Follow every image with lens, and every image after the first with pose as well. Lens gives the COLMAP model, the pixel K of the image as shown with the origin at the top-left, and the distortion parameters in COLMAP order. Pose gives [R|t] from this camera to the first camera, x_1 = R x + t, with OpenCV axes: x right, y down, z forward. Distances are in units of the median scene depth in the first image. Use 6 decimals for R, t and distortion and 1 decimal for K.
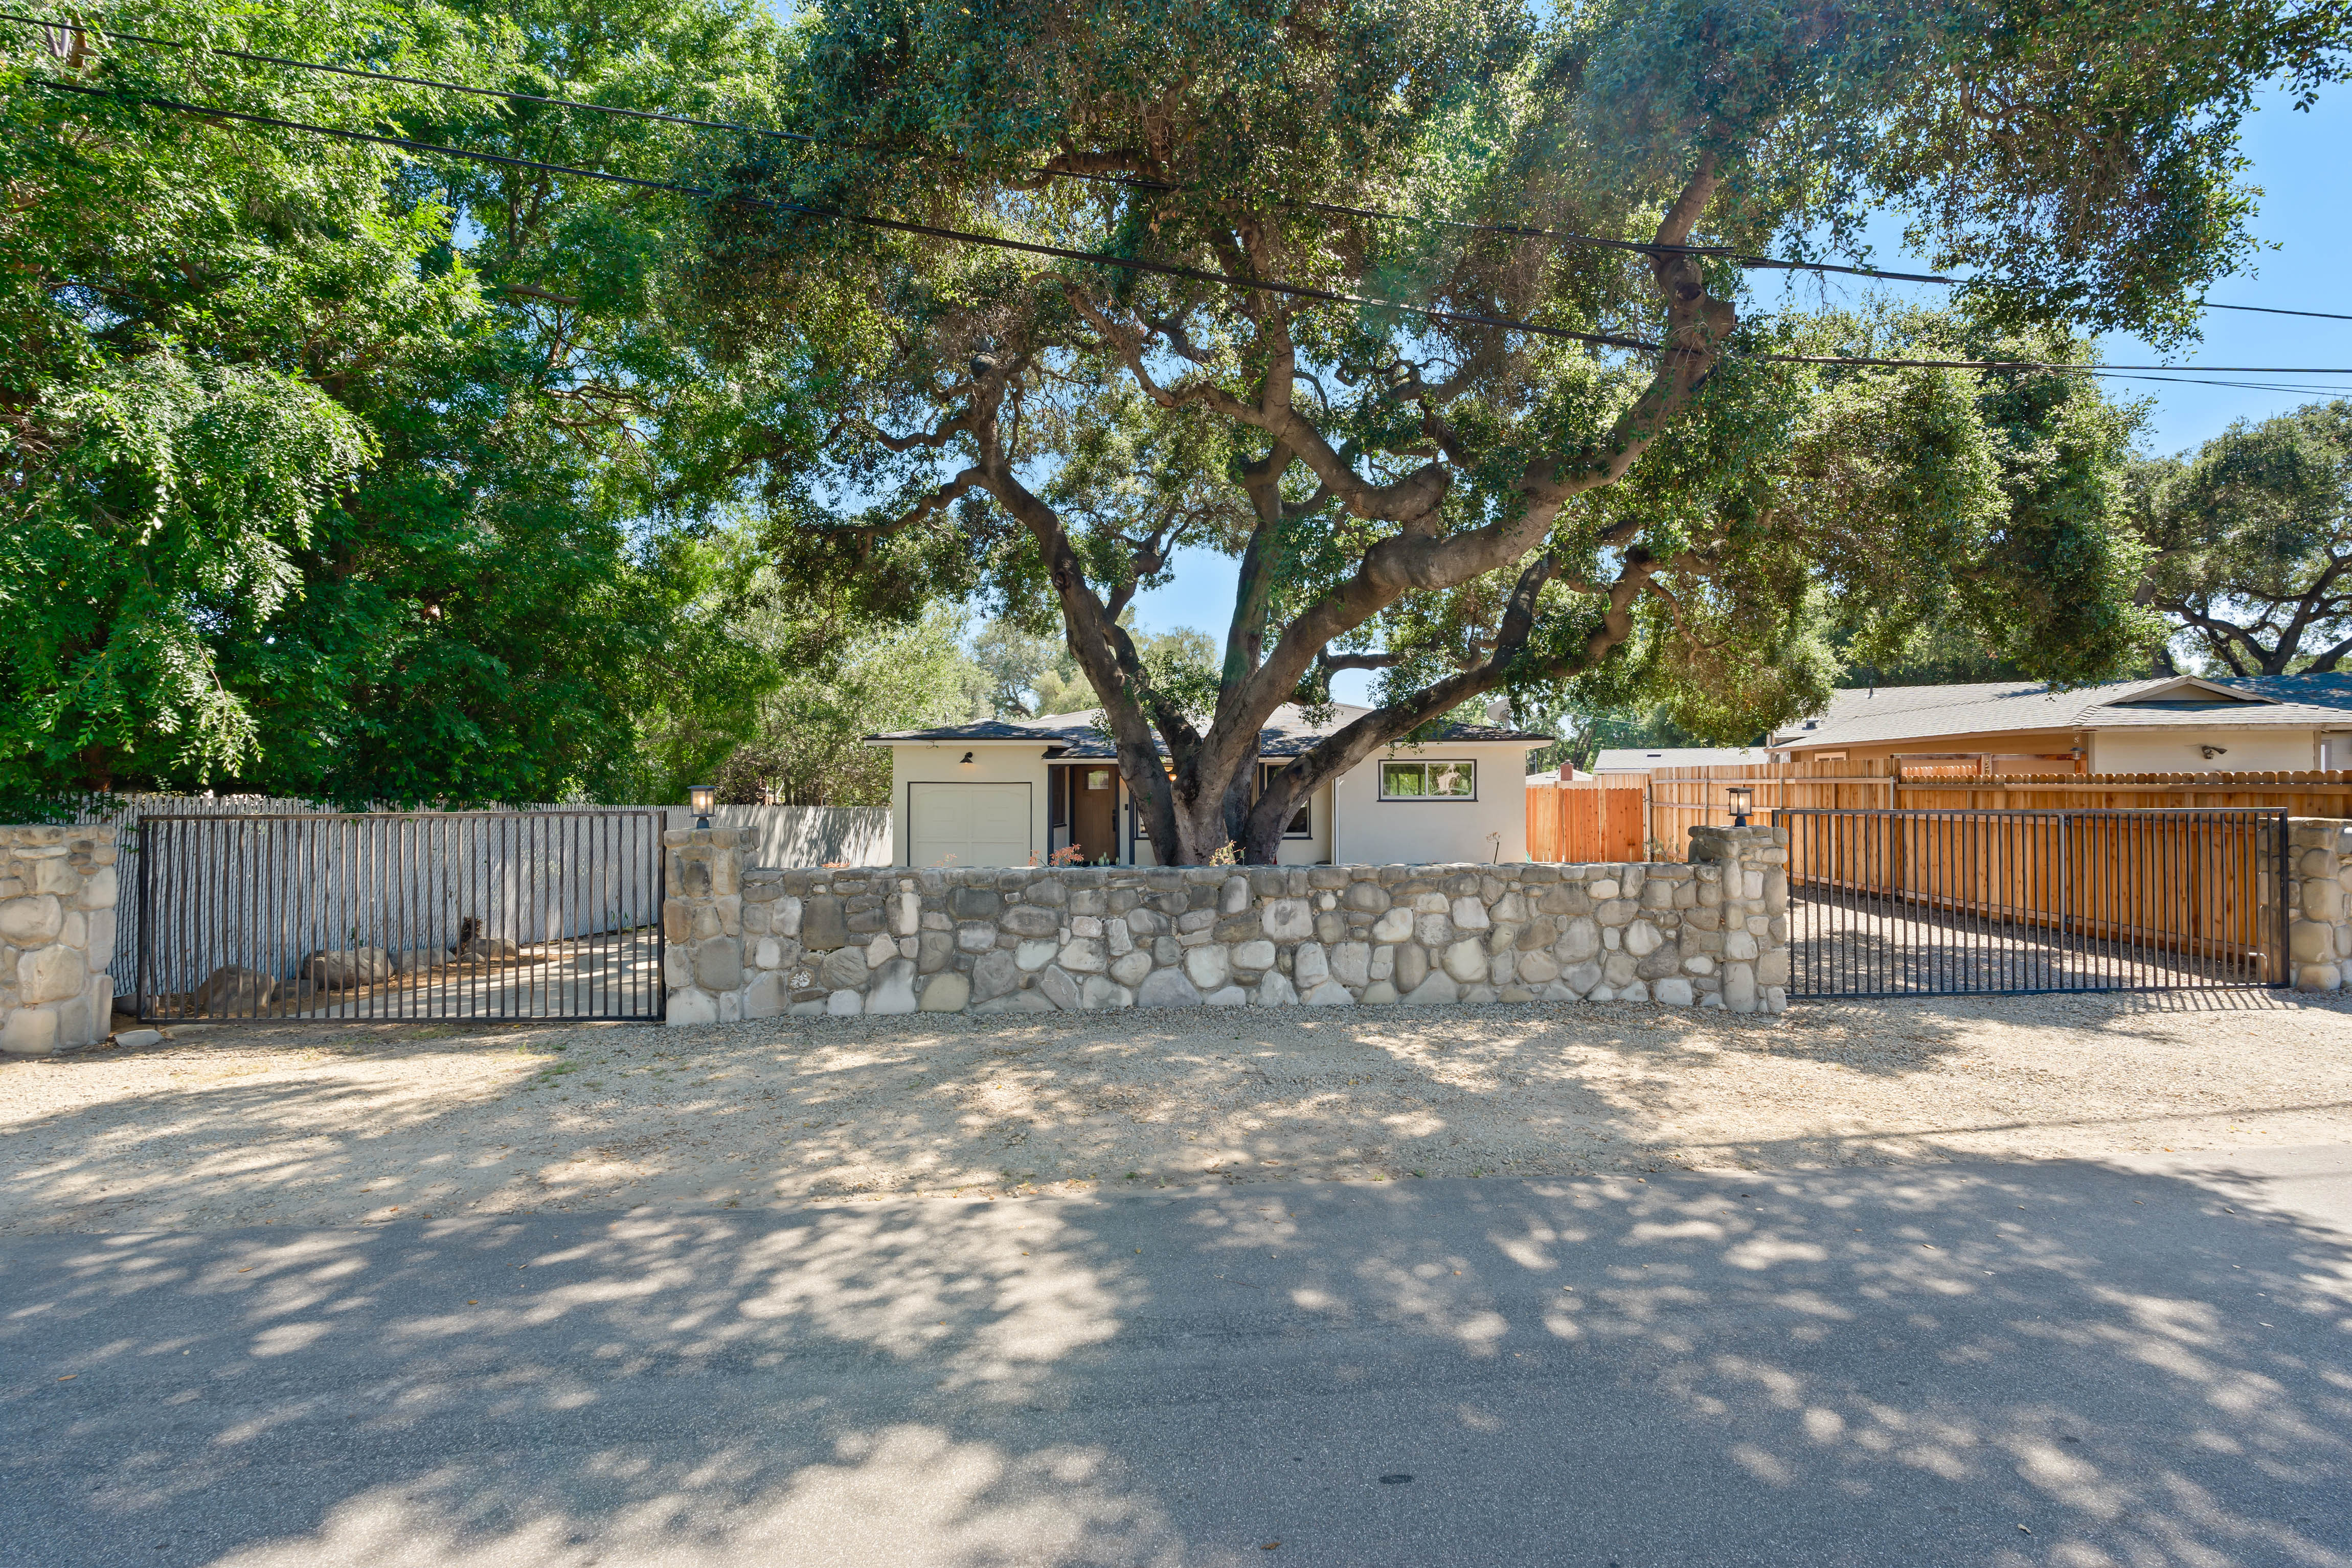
lens RADIAL K [[1039.7, 0, 1176.0], [0, 1039.7, 784.0], [0, 0, 1]] dist [-0.000738, 0.000402]
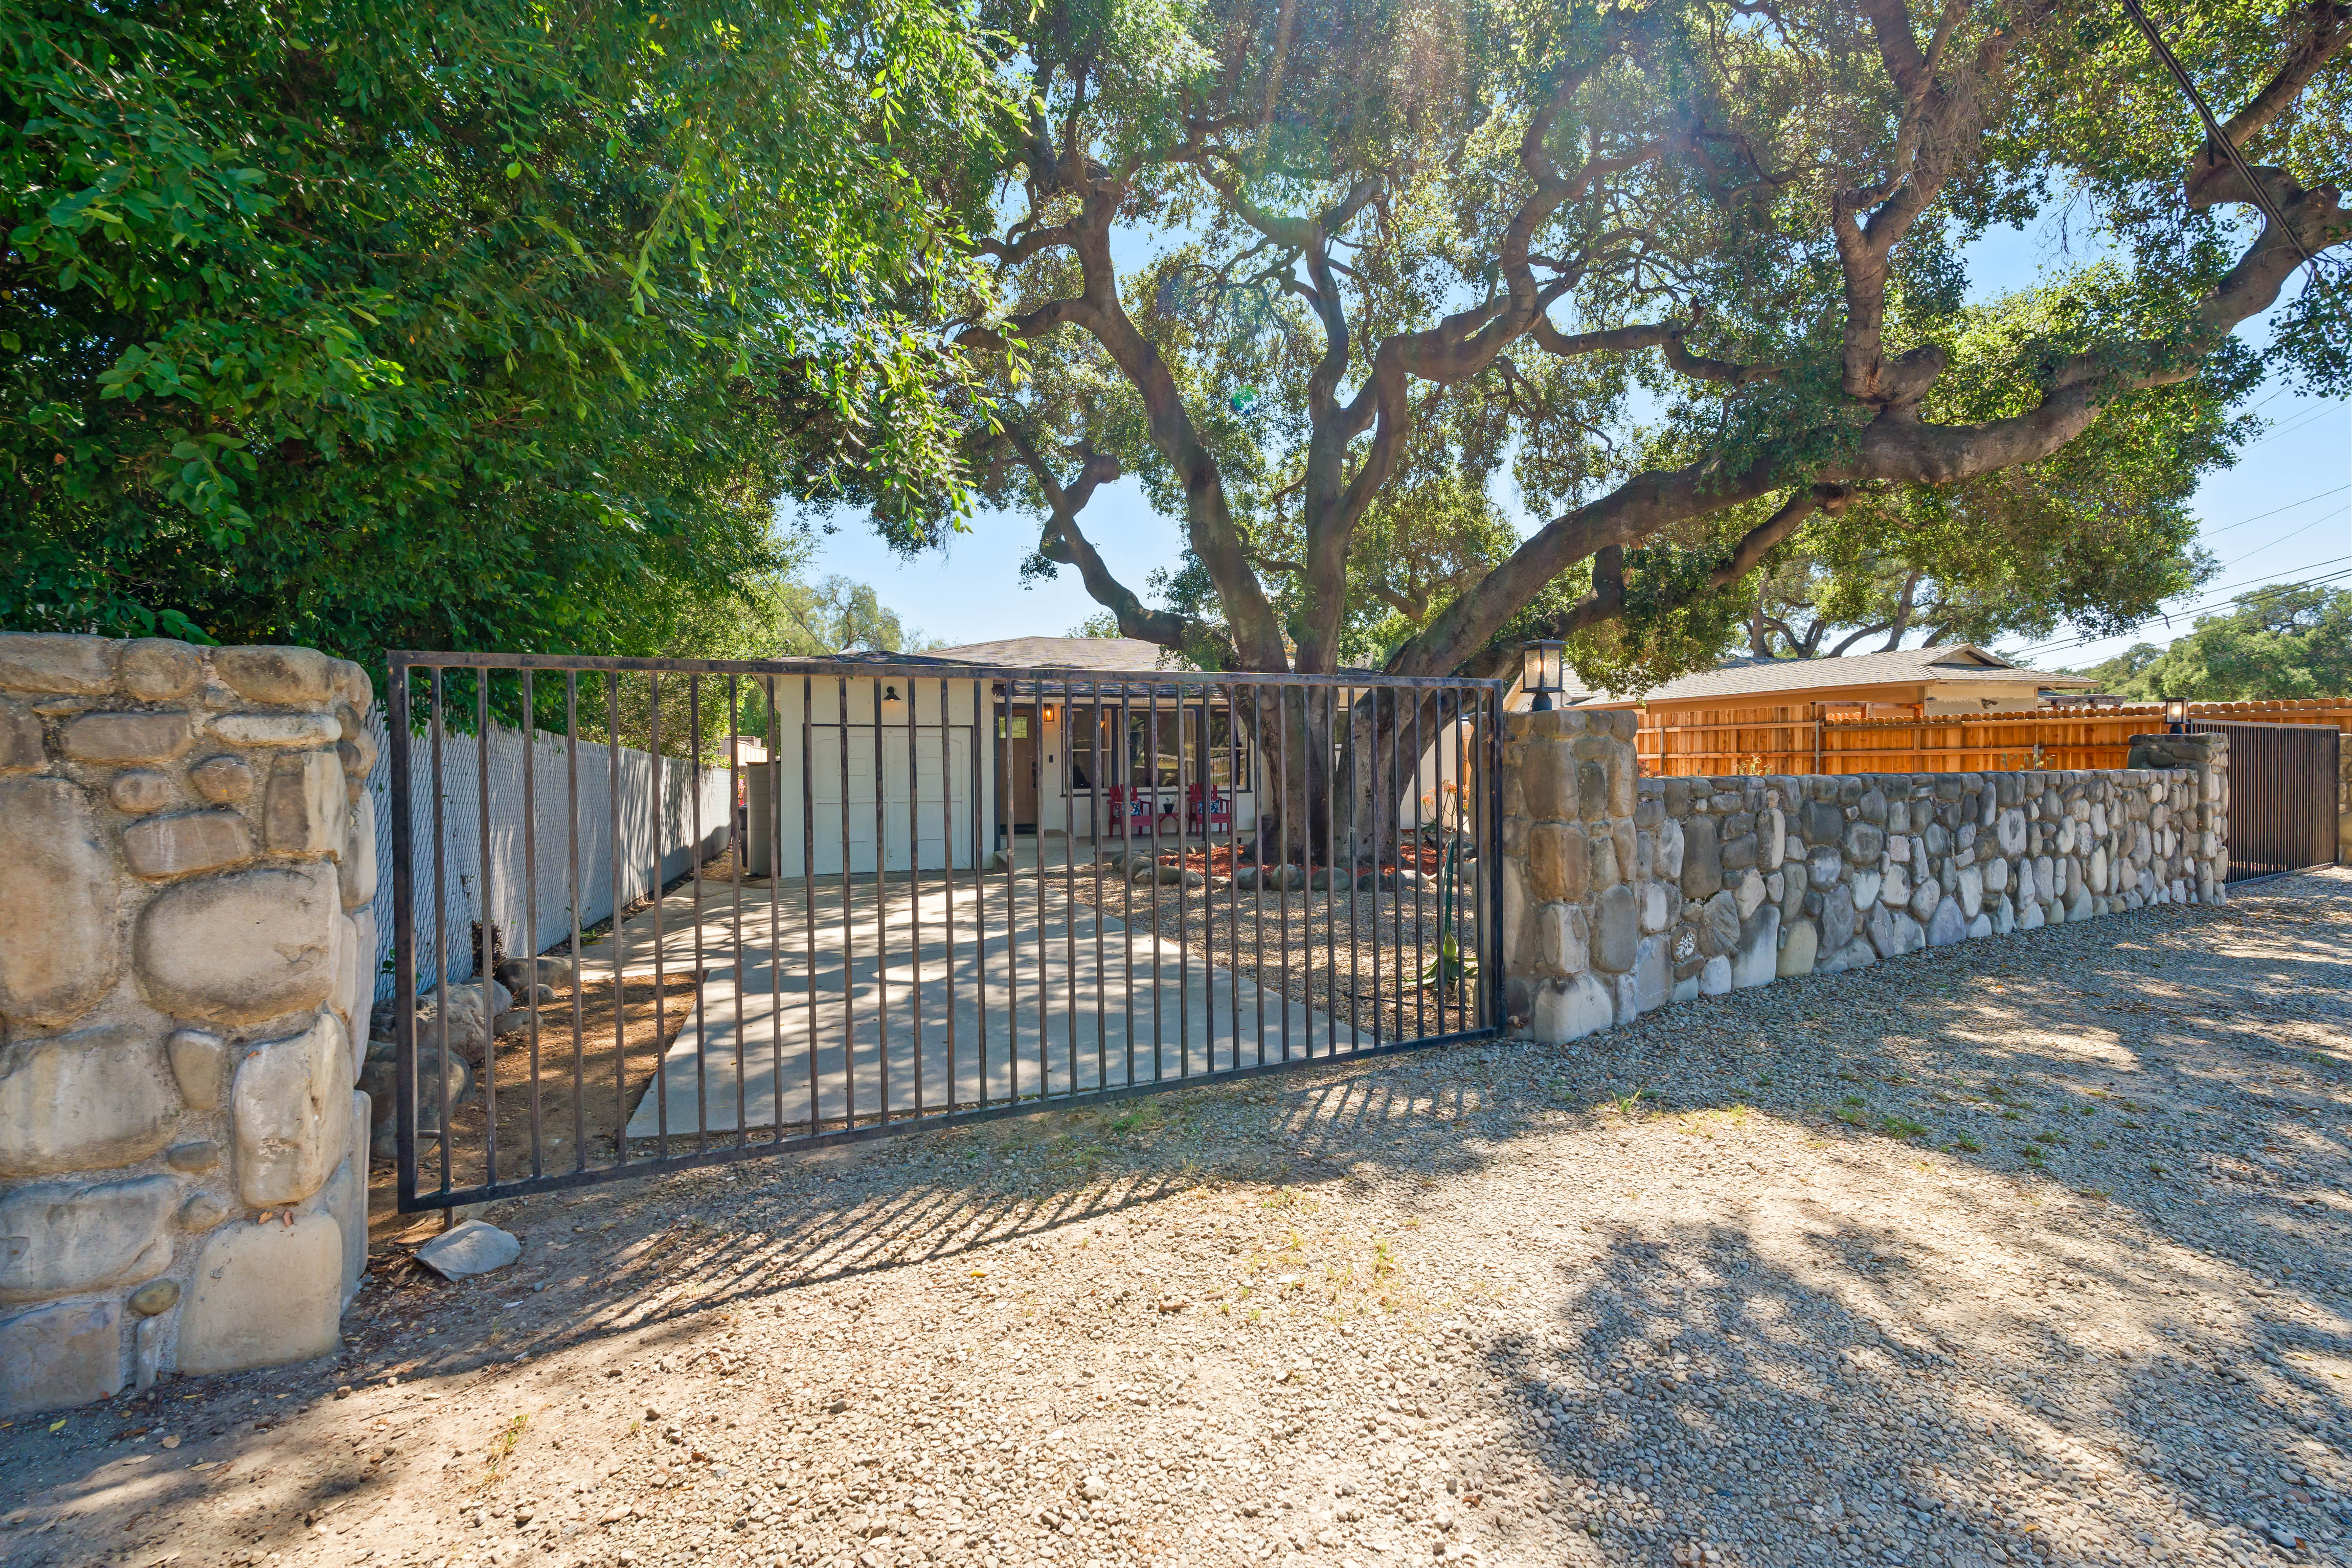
lens RADIAL K [[1036.3, 0, 1176.0], [0, 1036.3, 784.0], [0, 0, 1]] dist [0.000114, 0.000152]
pose [[0.901295, -0.013547, 0.432994, -0.911583], [0.004875, 0.999765, 0.021132, 0.071599], [-0.433179, -0.016935, 0.901149, 0.549397]]
